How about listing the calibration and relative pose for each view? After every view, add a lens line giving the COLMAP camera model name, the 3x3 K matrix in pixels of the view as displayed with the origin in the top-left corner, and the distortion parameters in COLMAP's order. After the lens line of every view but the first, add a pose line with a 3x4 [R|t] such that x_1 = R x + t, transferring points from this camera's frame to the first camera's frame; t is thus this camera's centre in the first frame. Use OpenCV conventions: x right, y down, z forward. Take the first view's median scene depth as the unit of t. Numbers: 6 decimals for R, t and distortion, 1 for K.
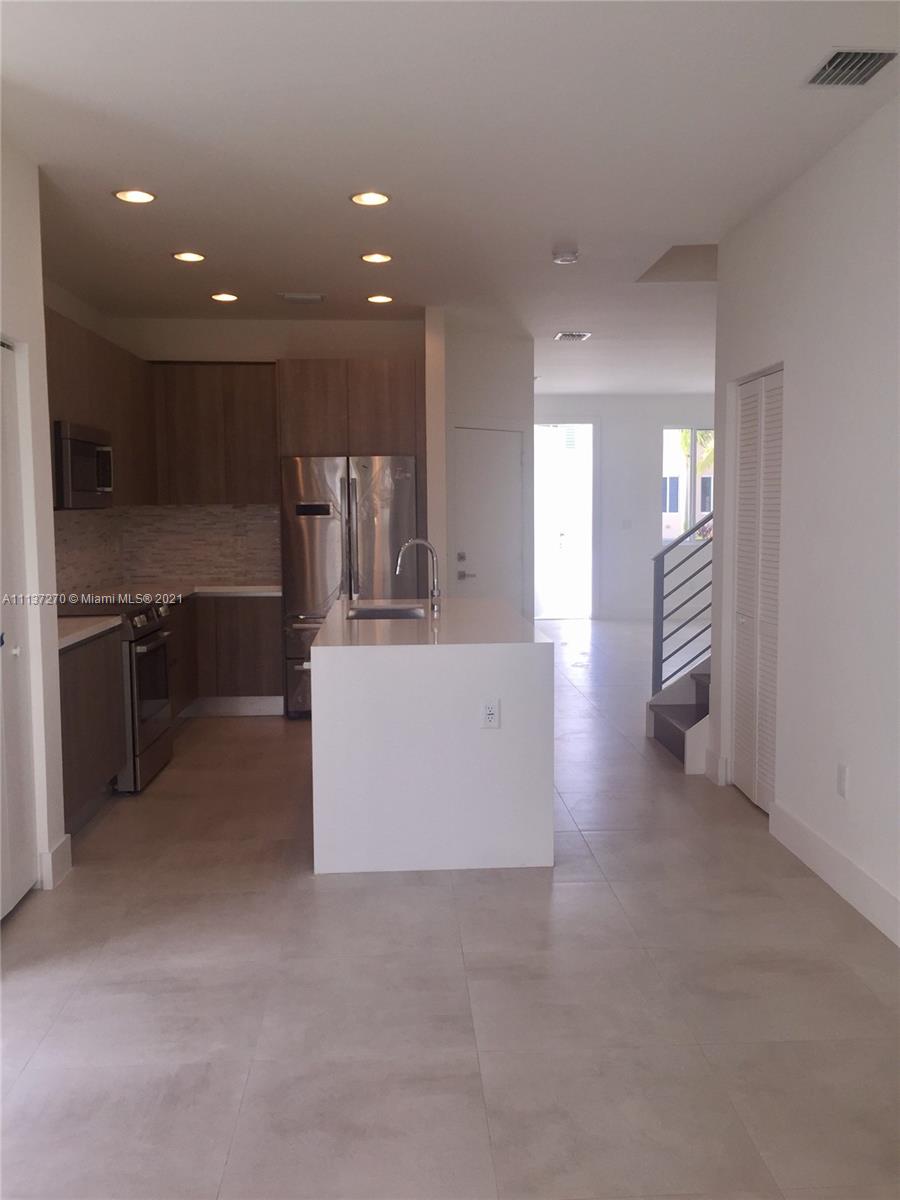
lens RADIAL K [[1038.7, 0, 450.0], [0, 1038.7, 600.0], [0, 0, 1]] dist [0.051214, -0.062041]
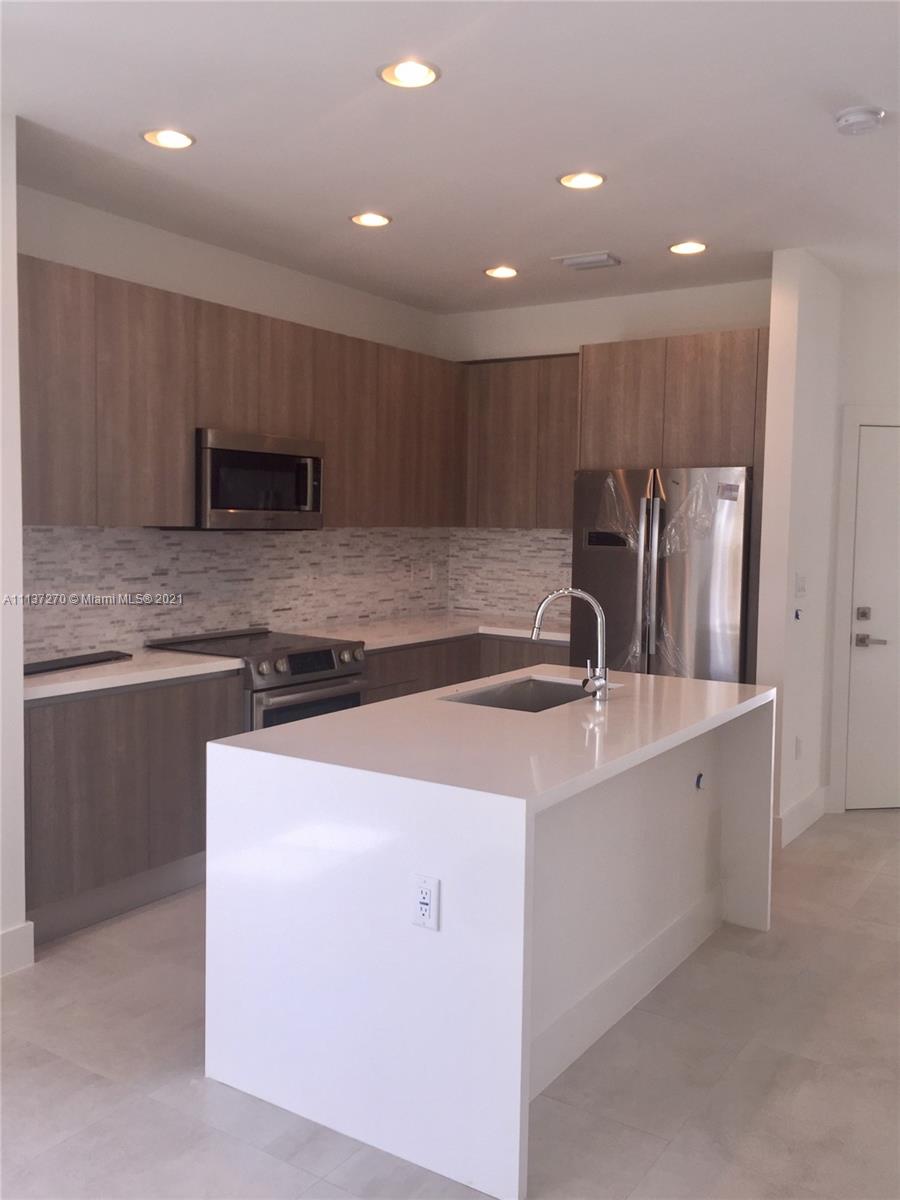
lens RADIAL K [[1038.7, 0, 450.0], [0, 1038.7, 600.0], [0, 0, 1]] dist [0.051214, -0.062041]
pose [[0.804171, 0.069828, -0.590282, 0.209507], [-0.080640, 0.996711, 0.008047, -0.035589], [0.588902, 0.041129, 0.807157, 0.291209]]
